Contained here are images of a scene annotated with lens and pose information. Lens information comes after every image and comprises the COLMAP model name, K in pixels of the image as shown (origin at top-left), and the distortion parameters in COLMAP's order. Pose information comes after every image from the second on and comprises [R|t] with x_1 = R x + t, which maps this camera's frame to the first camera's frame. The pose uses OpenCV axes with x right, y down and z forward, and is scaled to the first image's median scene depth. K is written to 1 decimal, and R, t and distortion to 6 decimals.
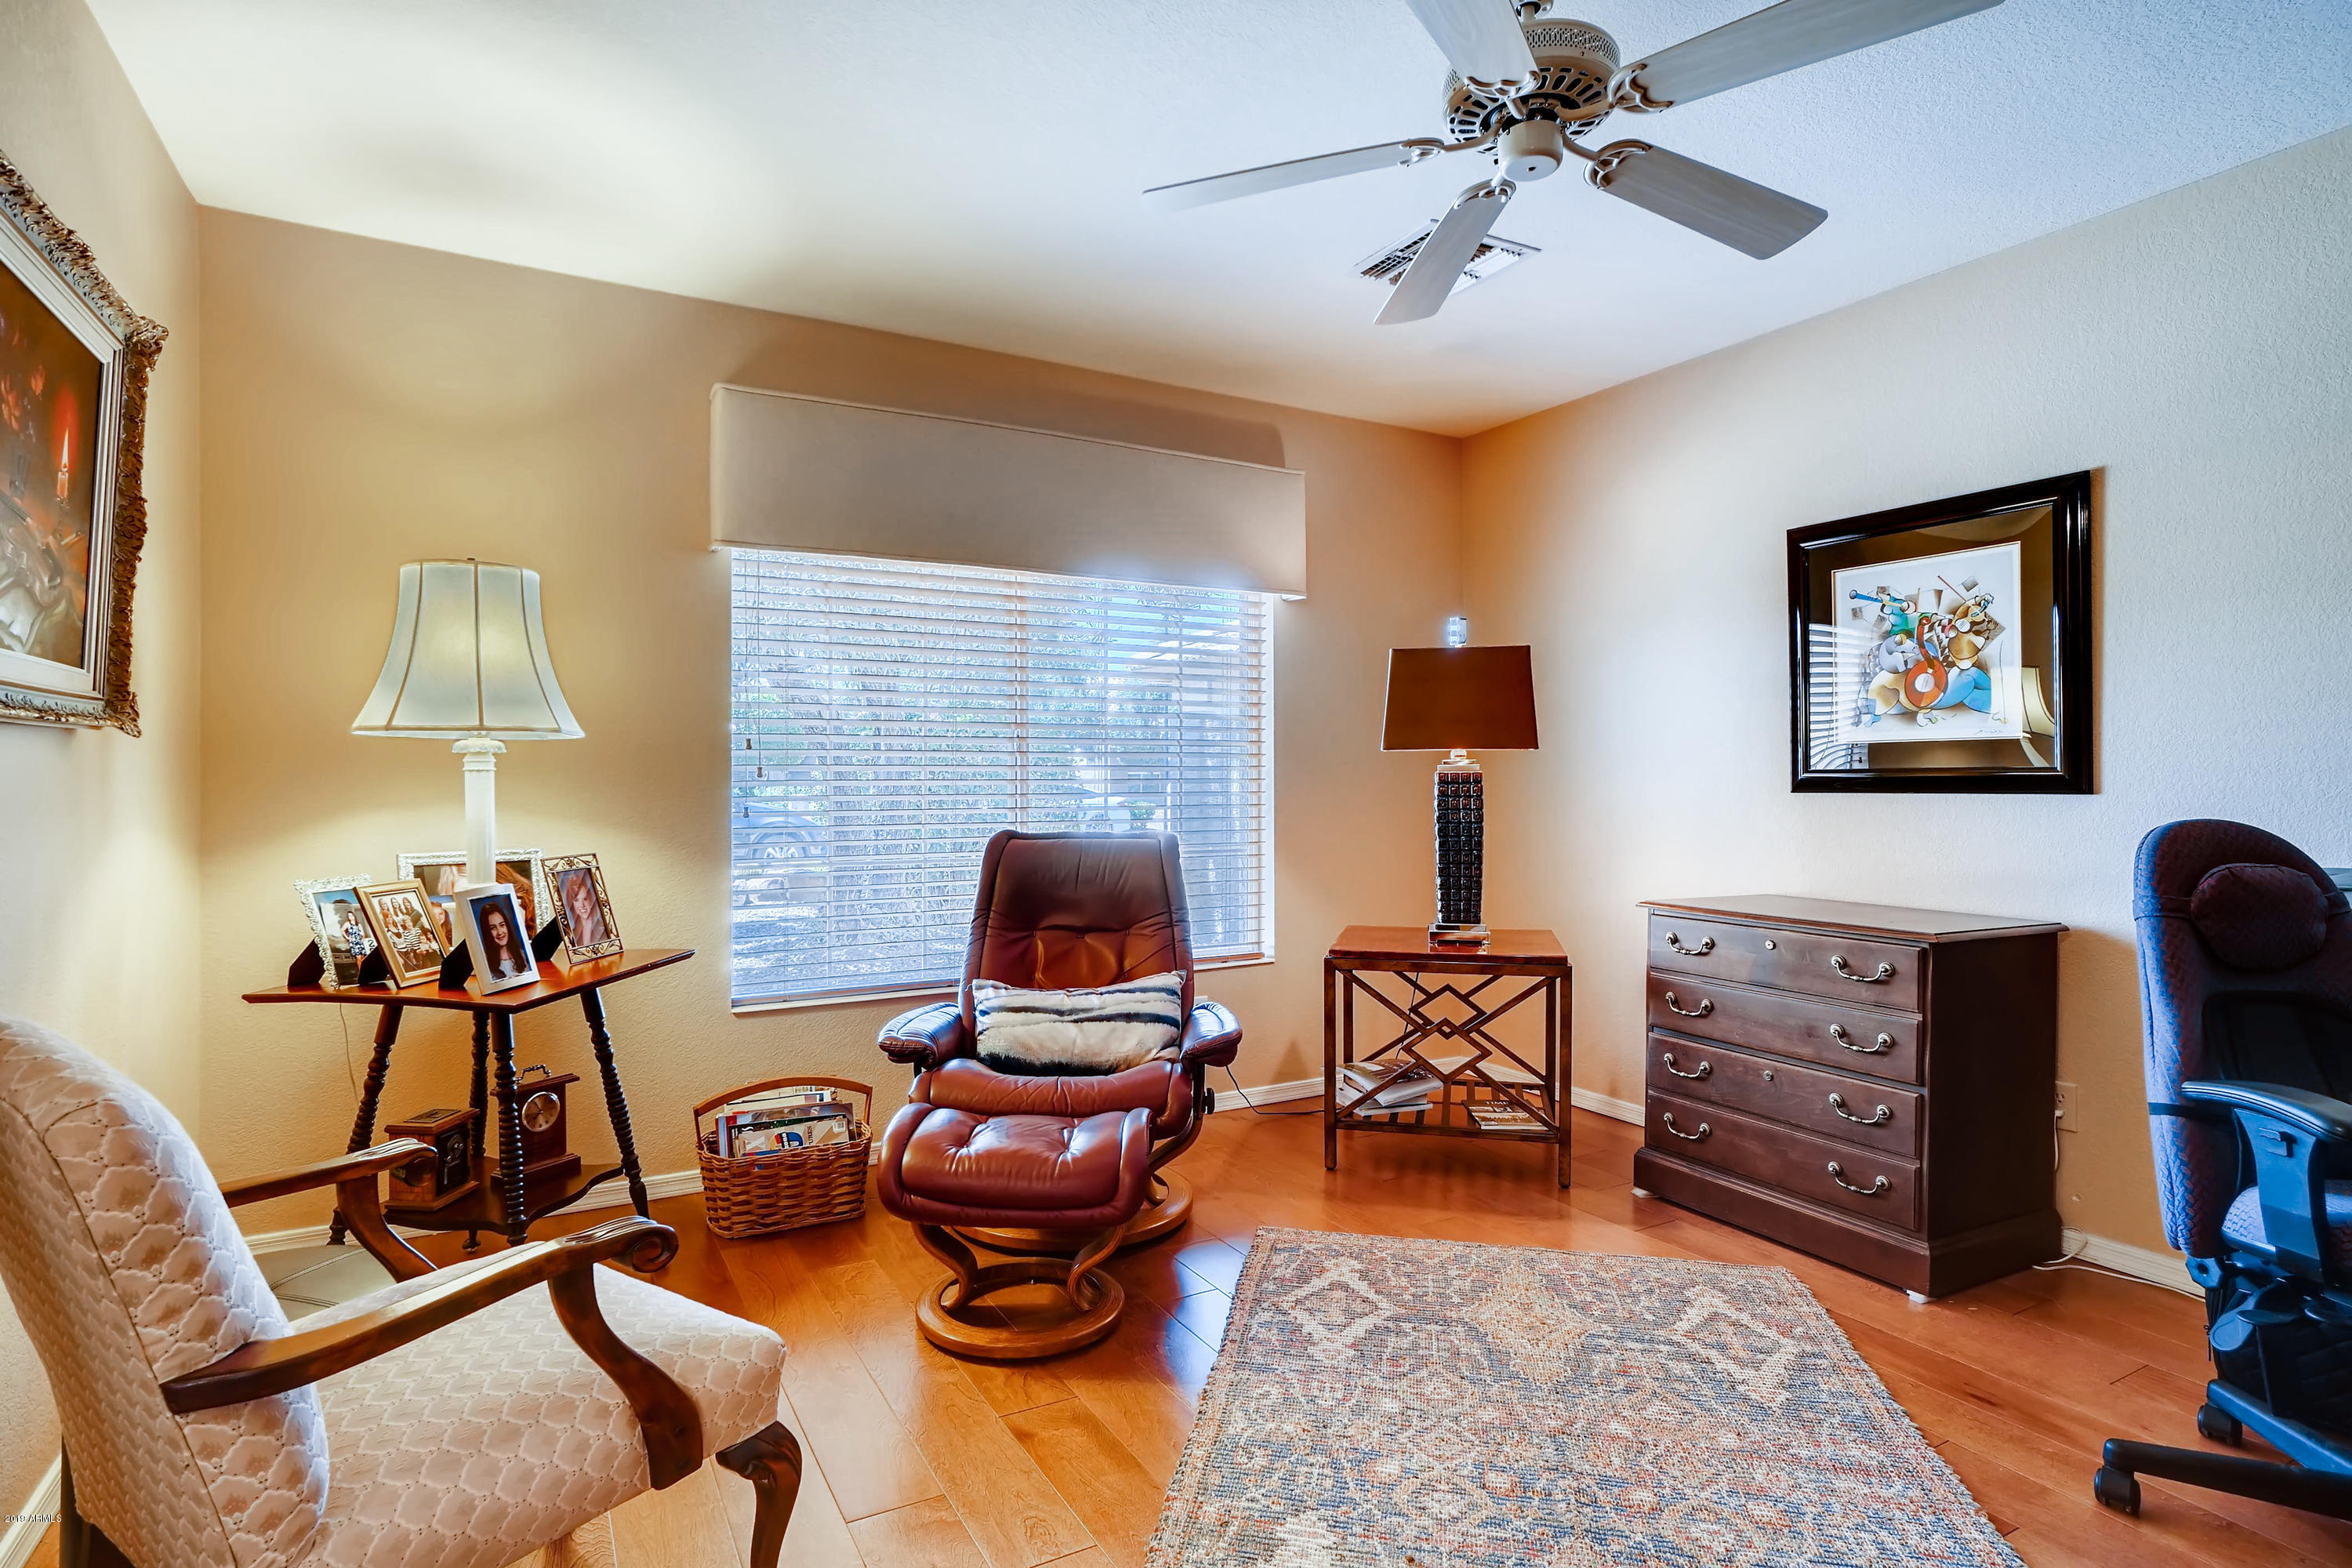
lens RADIAL K [[1187.1, 0, 1175.1], [0, 1187.1, 770.9], [0, 0, 1]] dist [-0.017180, 0.007388]
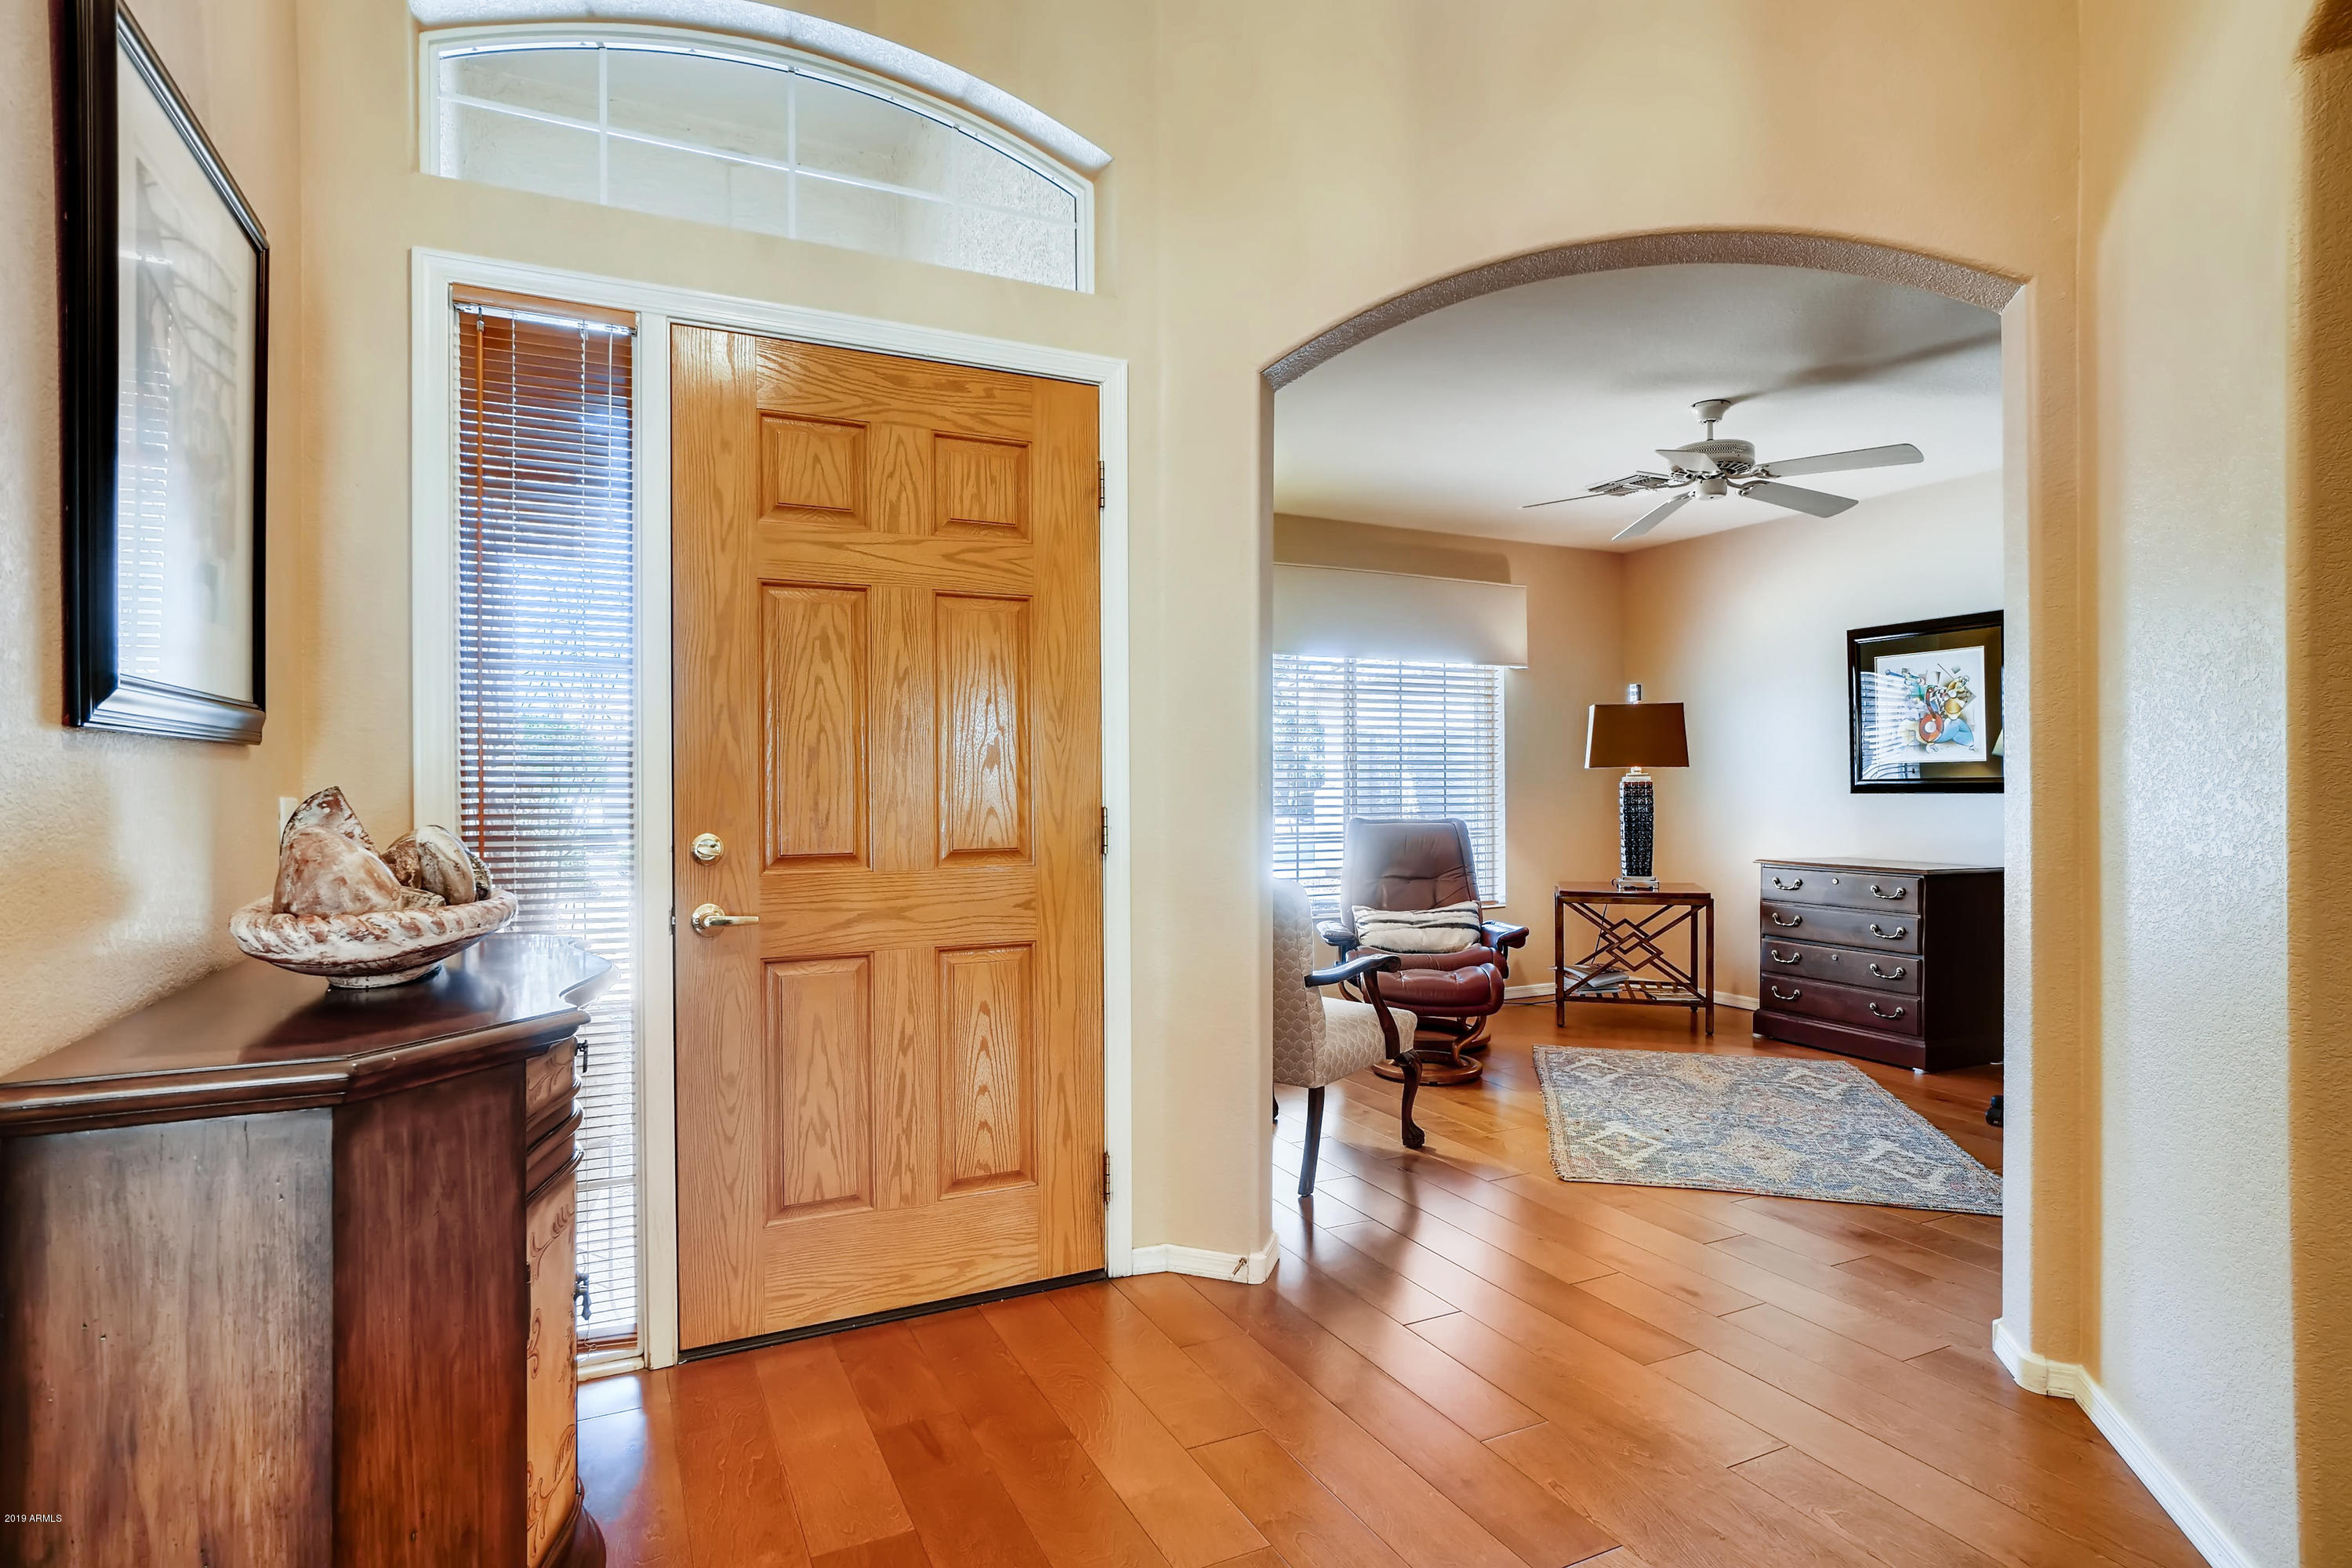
lens RADIAL K [[1187.1, 0, 1180.8], [0, 1187.1, 769.4], [0, 0, 1]] dist [-0.017180, 0.007388]
pose [[0.998514, -0.002572, -0.054440, -0.323061], [0.002015, 0.999945, -0.010279, -0.000224], [0.054464, 0.010154, 0.998464, -0.703469]]
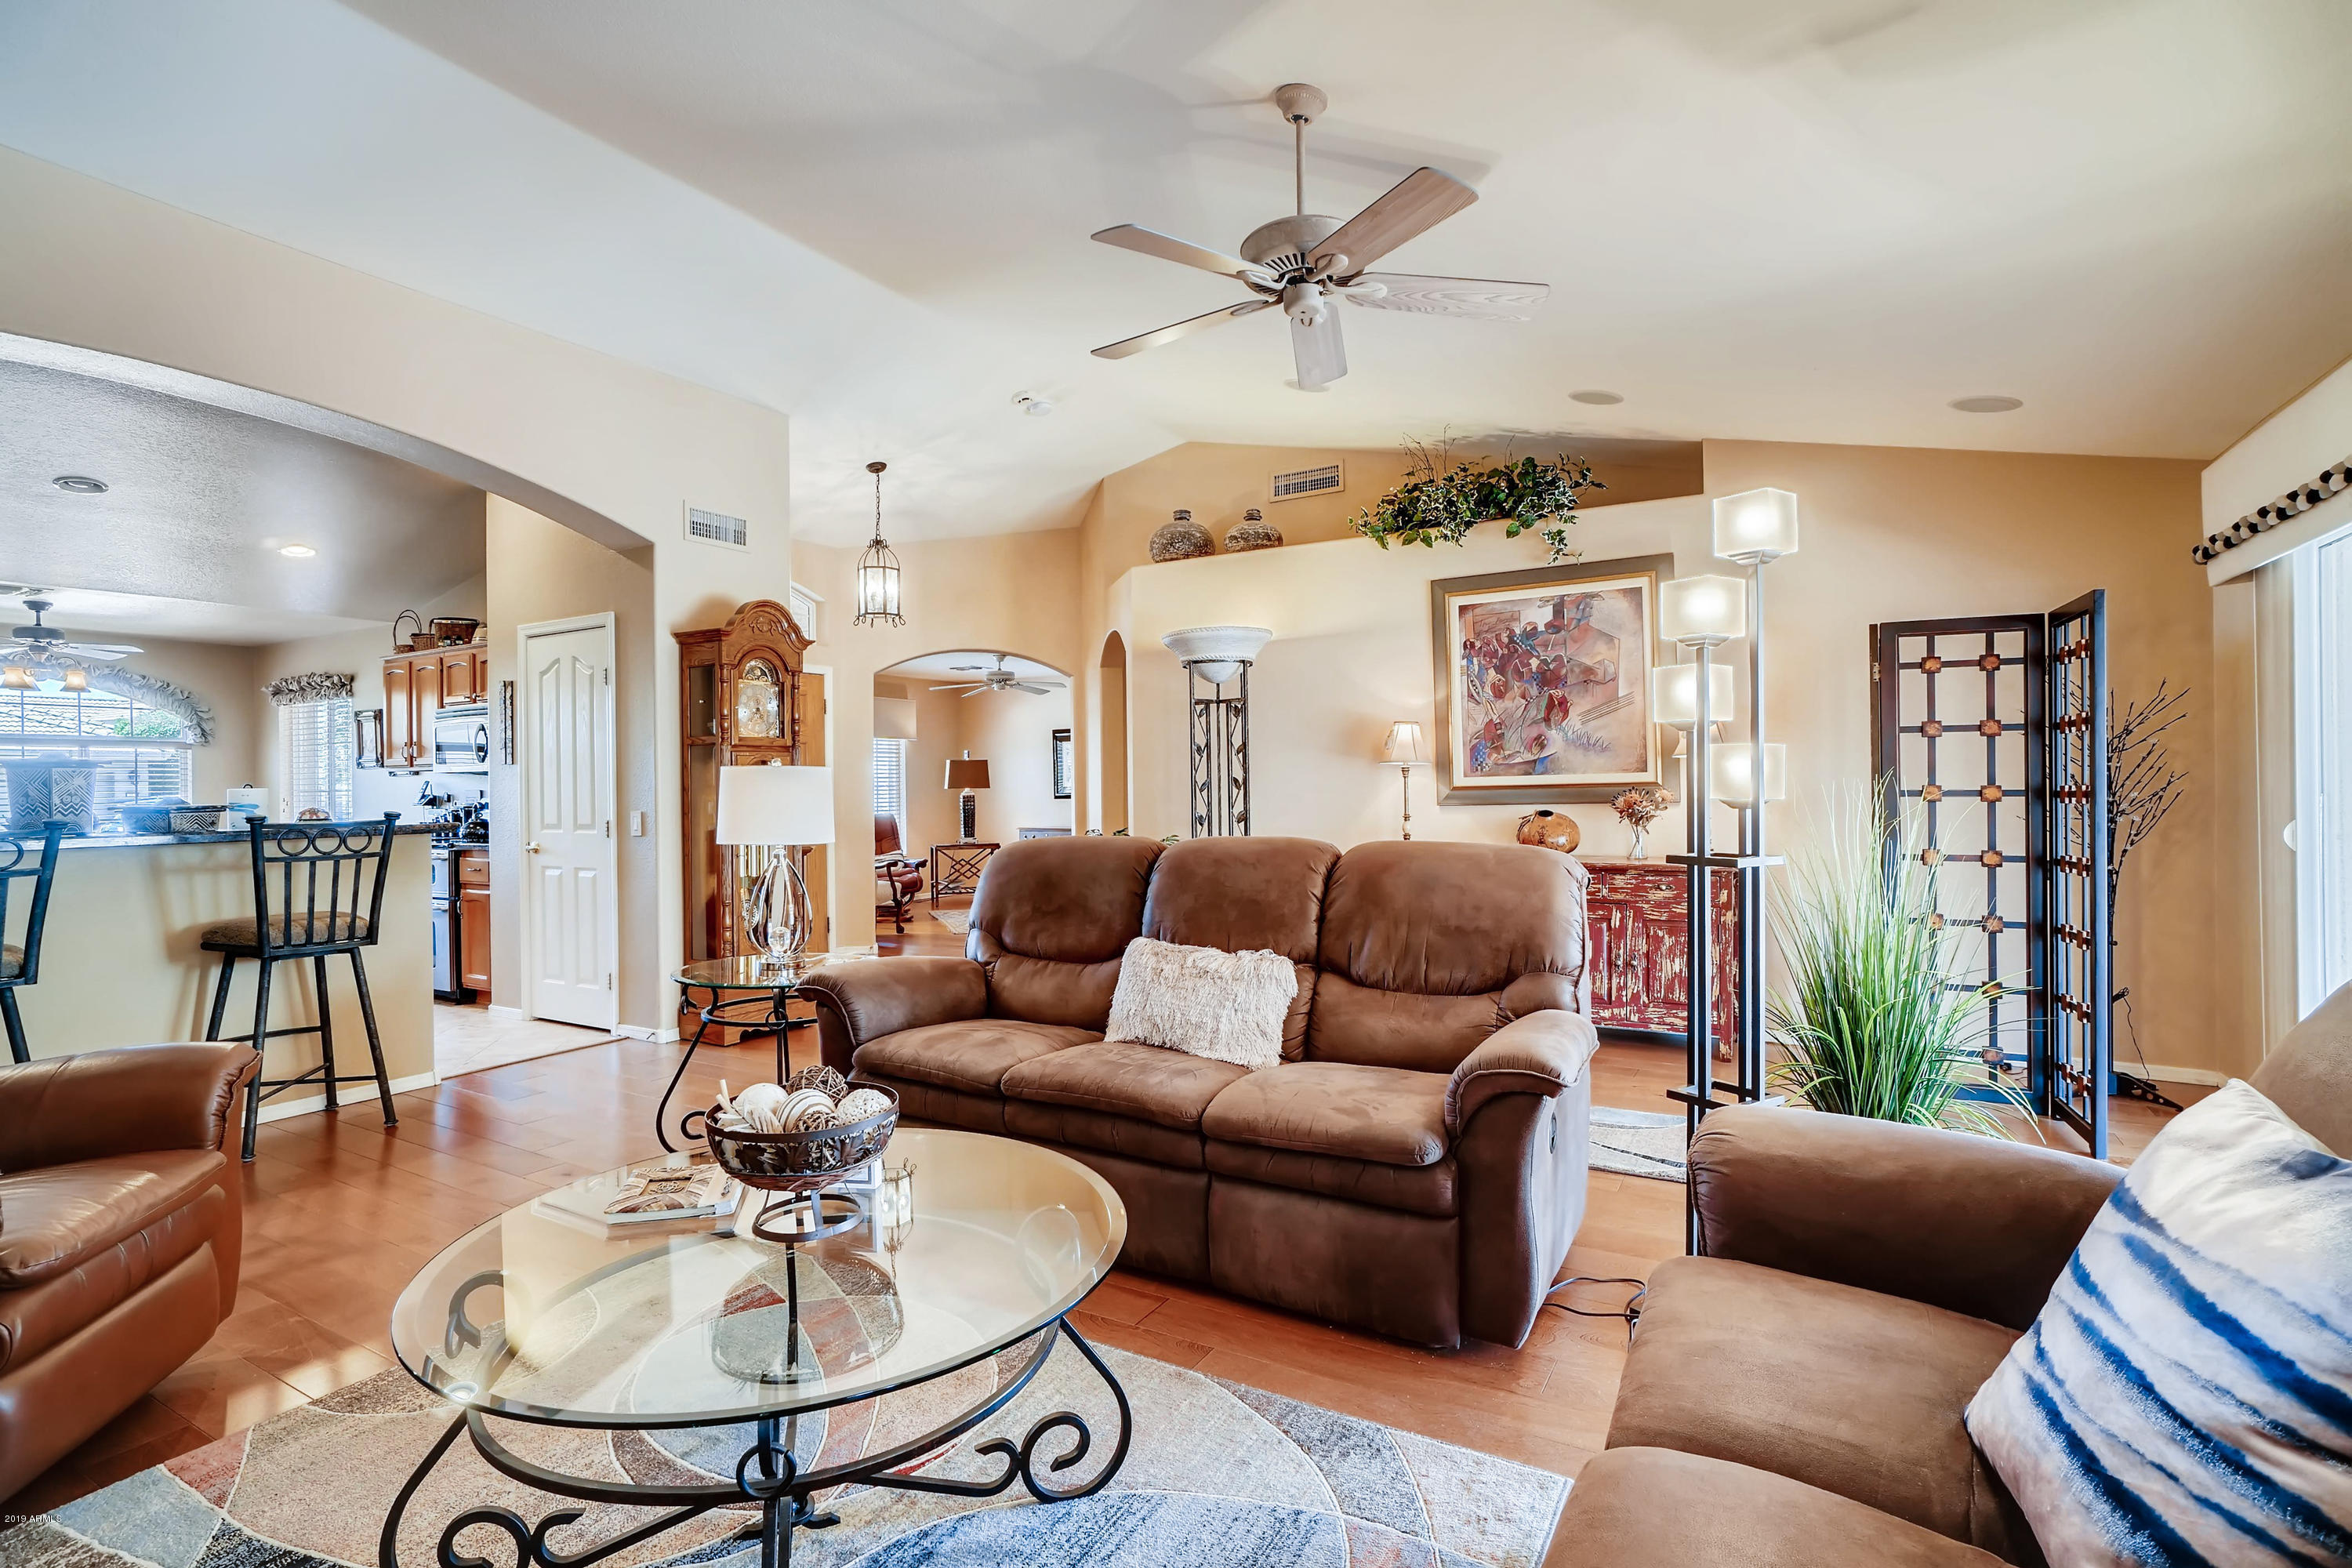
lens RADIAL K [[1126.8, 0, 1211.7], [0, 1126.8, 776.3], [0, 0, 1]] dist [-0.021025, 0.010821]
pose [[0.843189, -0.013918, 0.537437, -1.084078], [0.021769, 0.999729, -0.008263, -0.012906], [-0.537176, 0.018667, 0.843263, -2.535610]]
